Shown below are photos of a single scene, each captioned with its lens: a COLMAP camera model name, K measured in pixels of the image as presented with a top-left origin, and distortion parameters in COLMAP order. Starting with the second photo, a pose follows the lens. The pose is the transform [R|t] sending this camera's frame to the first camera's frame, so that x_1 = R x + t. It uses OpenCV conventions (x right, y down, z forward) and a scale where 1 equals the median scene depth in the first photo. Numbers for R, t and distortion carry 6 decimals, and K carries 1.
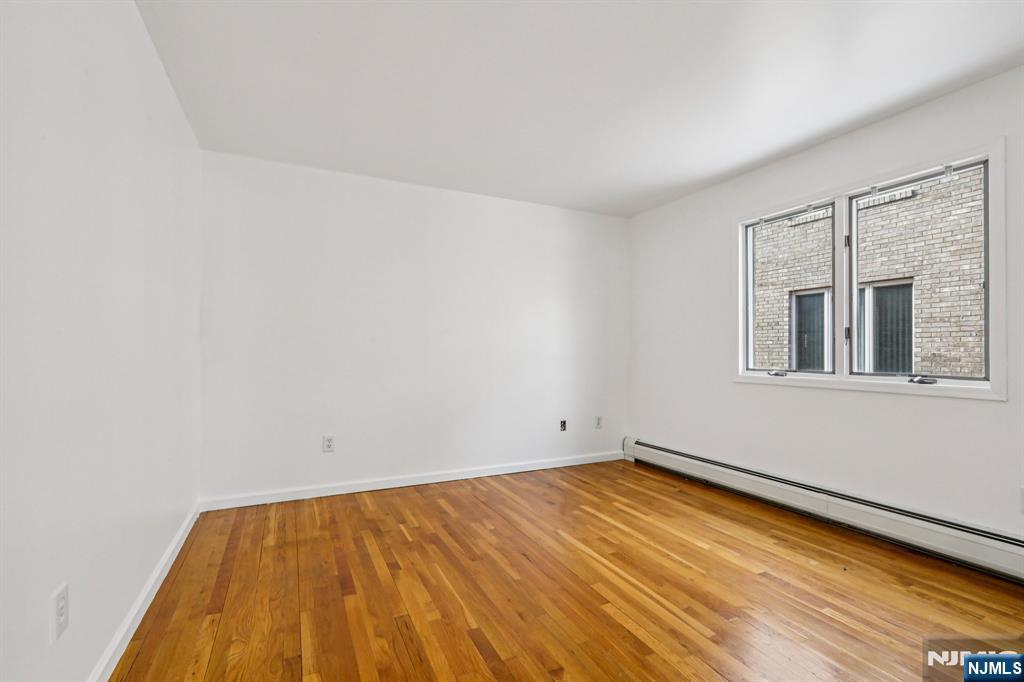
lens RADIAL K [[461.4, 0, 514.4], [0, 461.4, 344.4], [0, 0, 1]] dist [-0.002182, -0.000084]
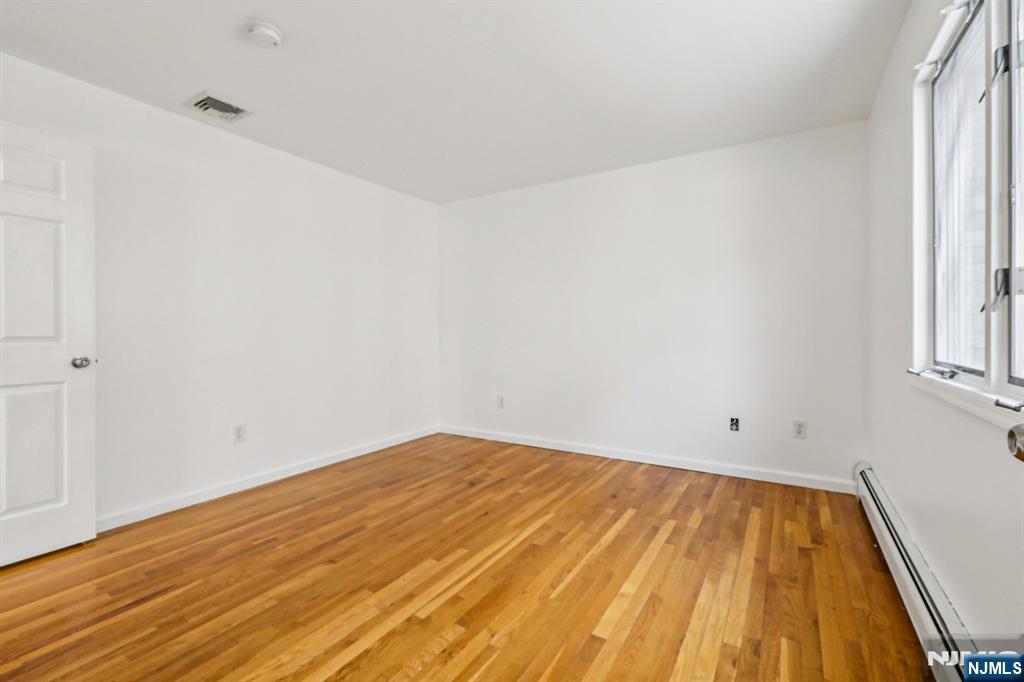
lens RADIAL K [[461.4, 0, 514.4], [0, 461.4, 344.4], [0, 0, 1]] dist [-0.002182, -0.000084]
pose [[0.523264, 0.019606, -0.851945, 0.851447], [0.018837, 0.999225, 0.034566, 0.010474], [0.851962, -0.034135, 0.522489, 0.420682]]
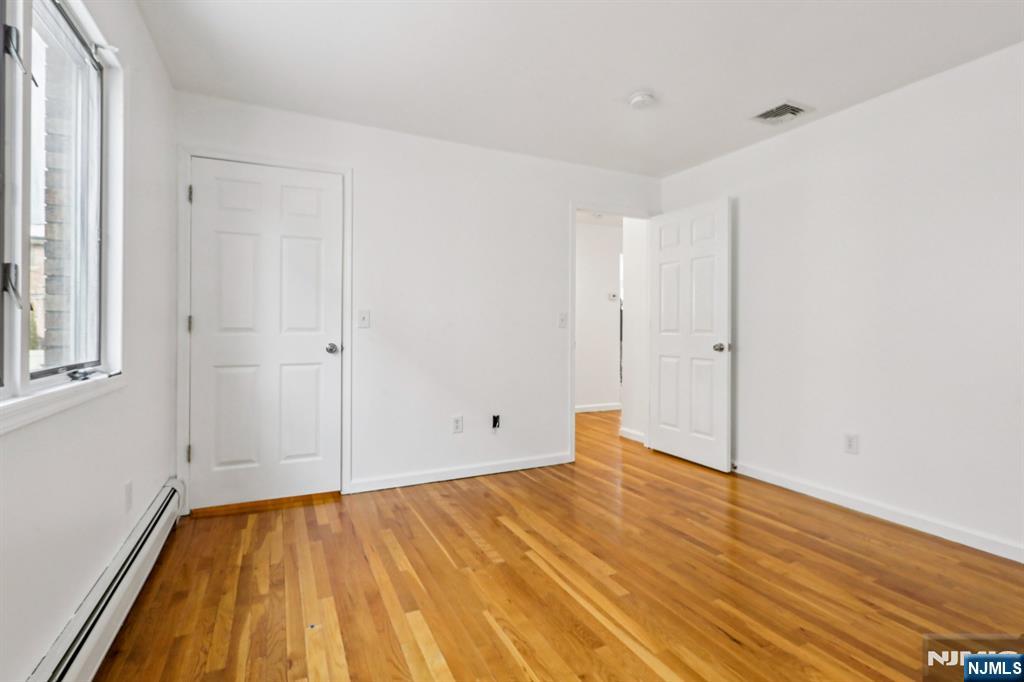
lens RADIAL K [[470.9, 0, 512.0], [0, 470.9, 341.0], [0, 0, 1]] dist [0.003678, 0.000606]
pose [[-0.999863, -0.005093, 0.015744, 0.283364], [-0.004820, 0.999839, 0.017286, 0.017985], [-0.015829, 0.017207, -0.999727, 1.424190]]
